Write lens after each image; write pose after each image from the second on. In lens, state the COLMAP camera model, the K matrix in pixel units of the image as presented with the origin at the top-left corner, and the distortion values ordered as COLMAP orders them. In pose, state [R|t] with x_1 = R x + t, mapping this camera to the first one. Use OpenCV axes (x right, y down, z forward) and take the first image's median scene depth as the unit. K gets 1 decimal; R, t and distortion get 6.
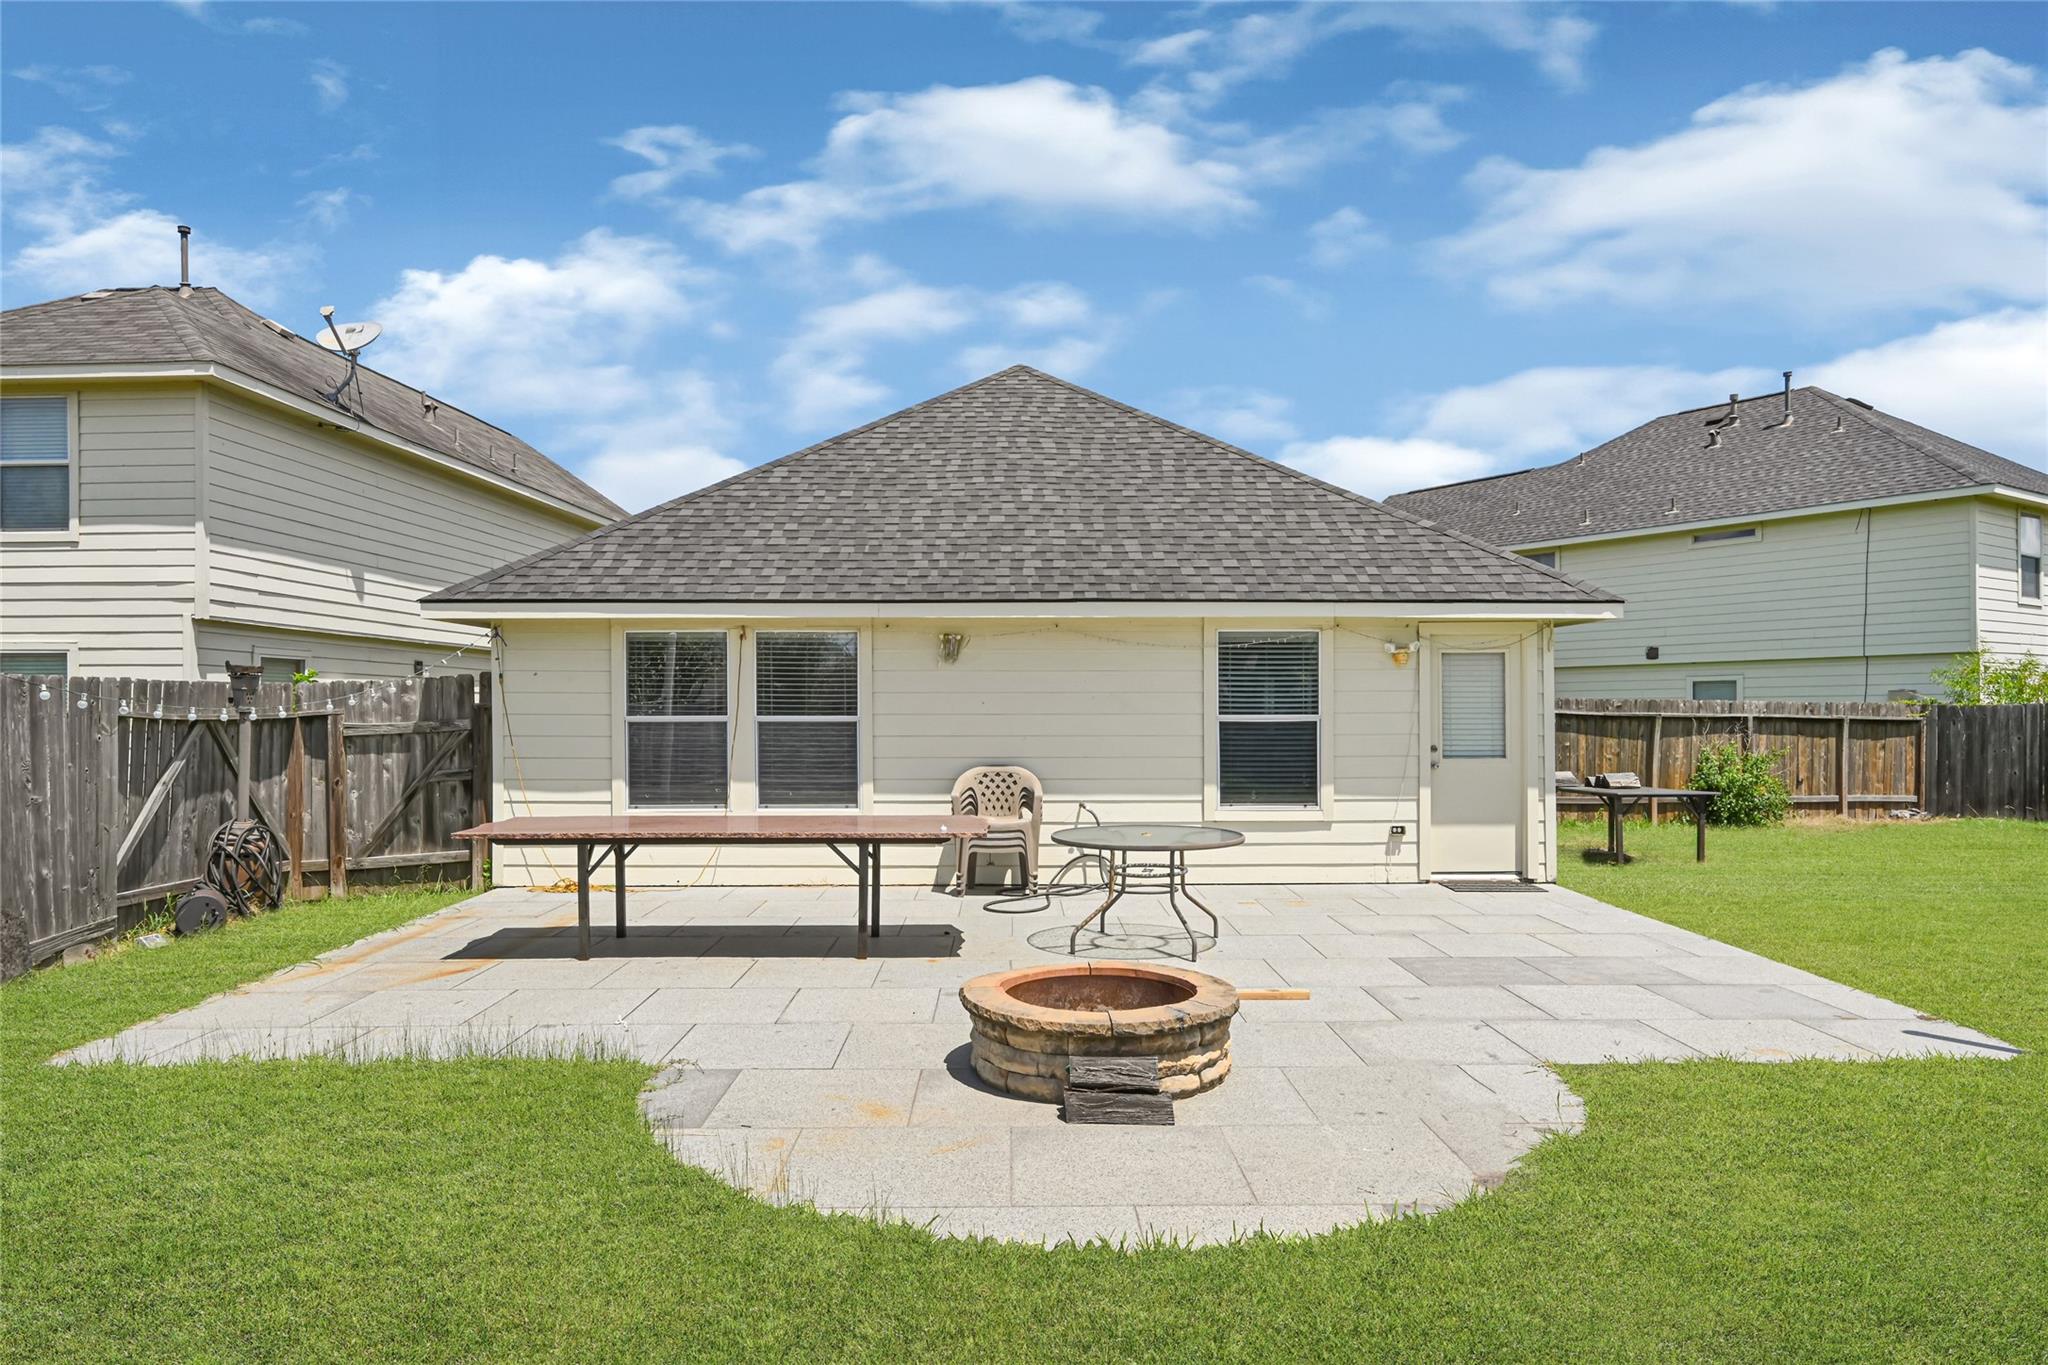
lens RADIAL K [[1260.8, 0, 1021.4], [0, 1260.8, 683.7], [0, 0, 1]] dist [-0.003414, -0.003792]
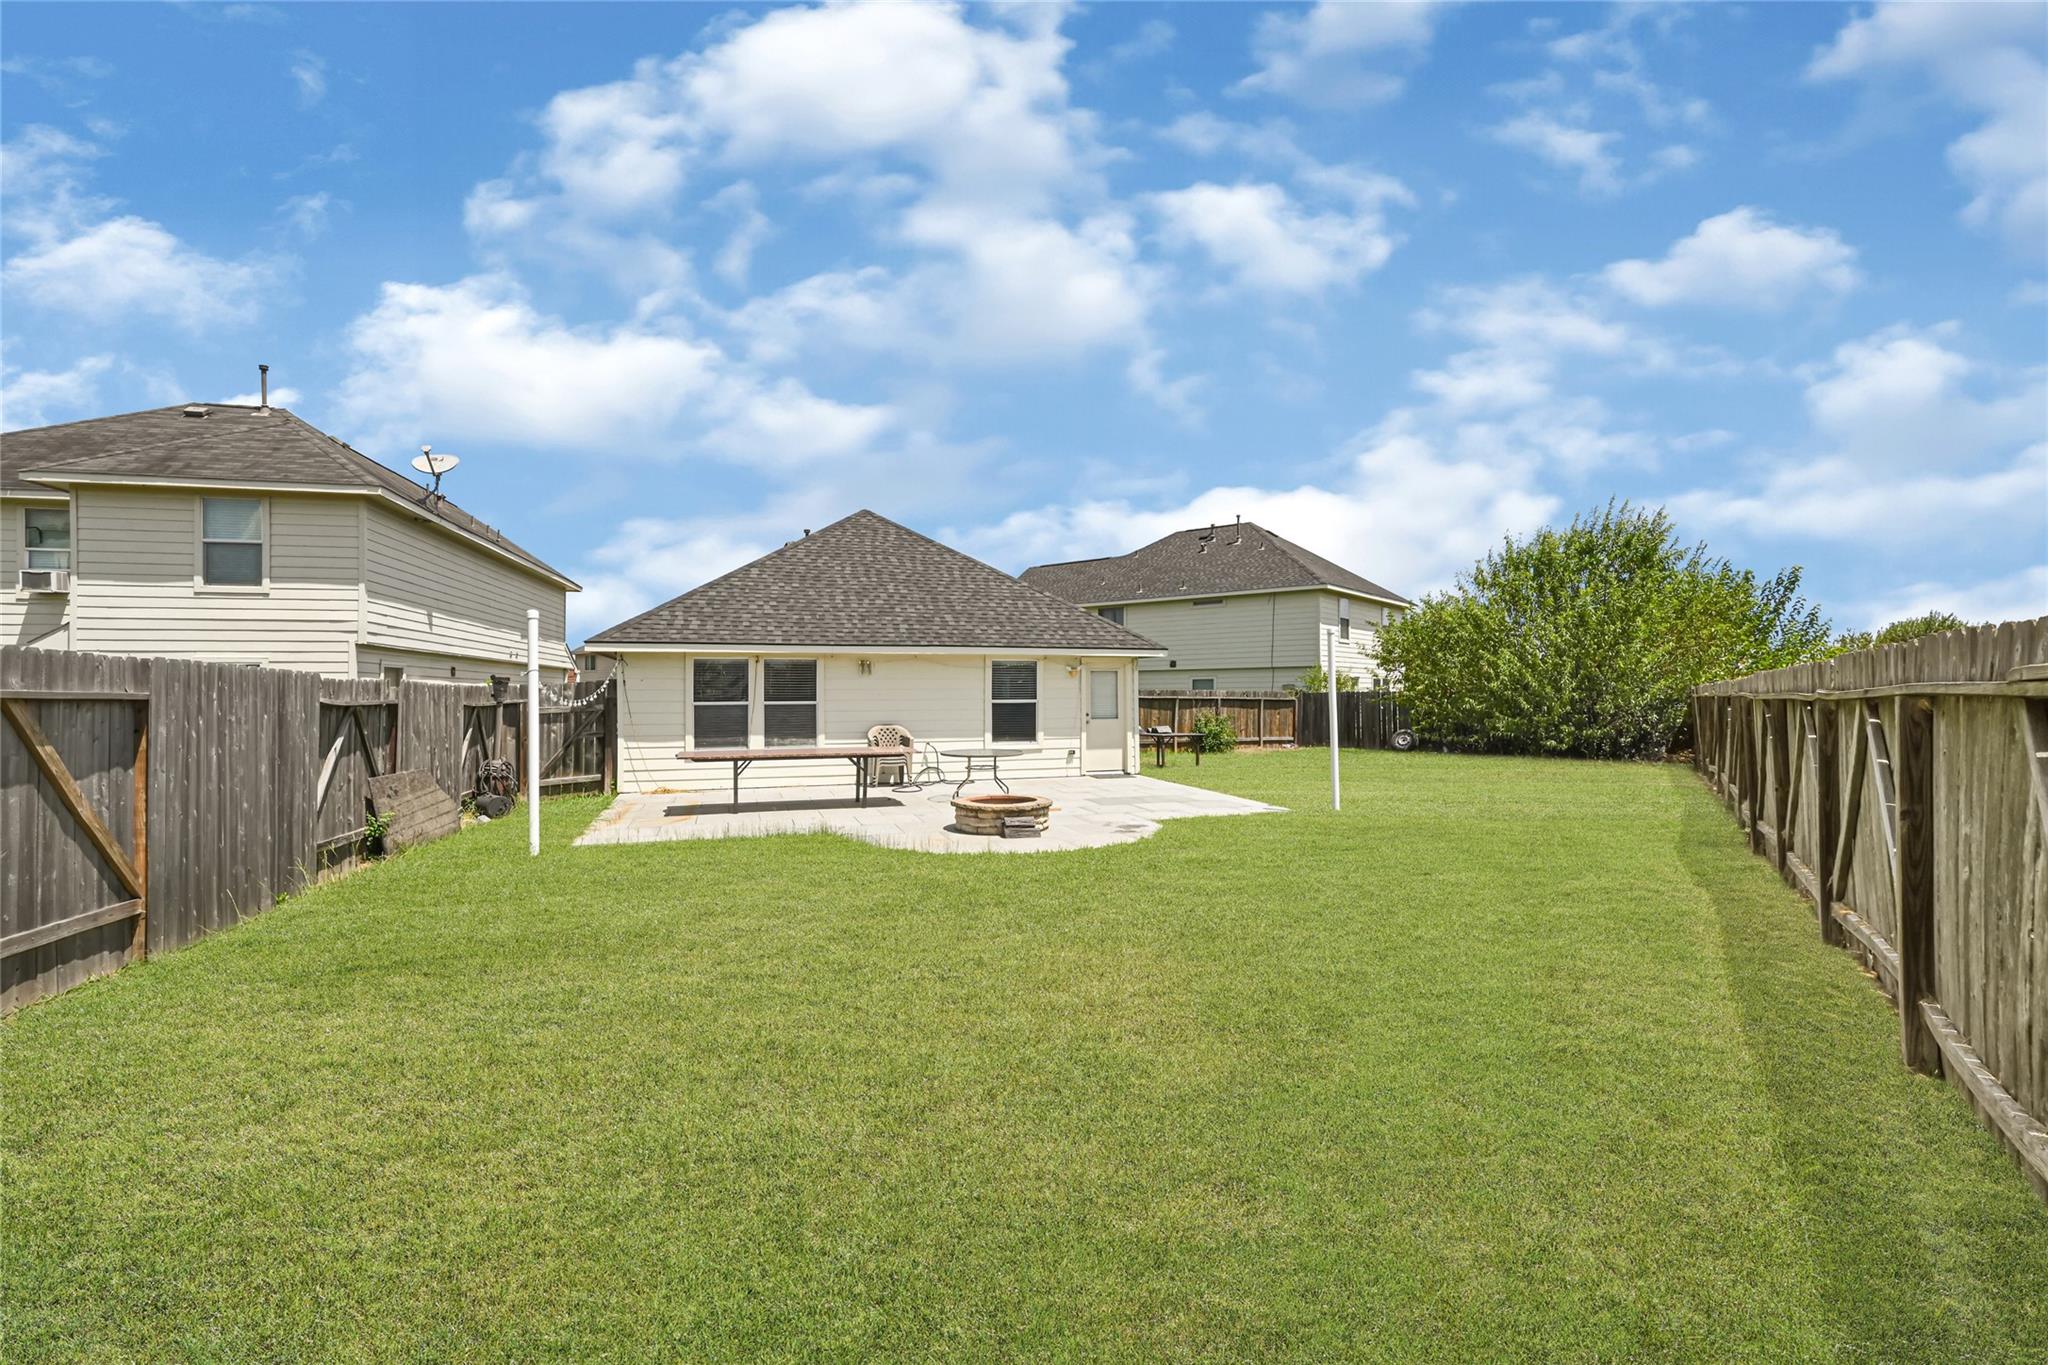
lens RADIAL K [[835.2, 0, 1024.8], [0, 835.2, 669.1], [0, 0, 1]] dist [0.000112, -0.000089]
pose [[0.957740, 0.004729, 0.287596, -0.152445], [-0.001716, 0.999941, -0.010727, -0.009141], [-0.287630, 0.009780, 0.957692, -0.281275]]
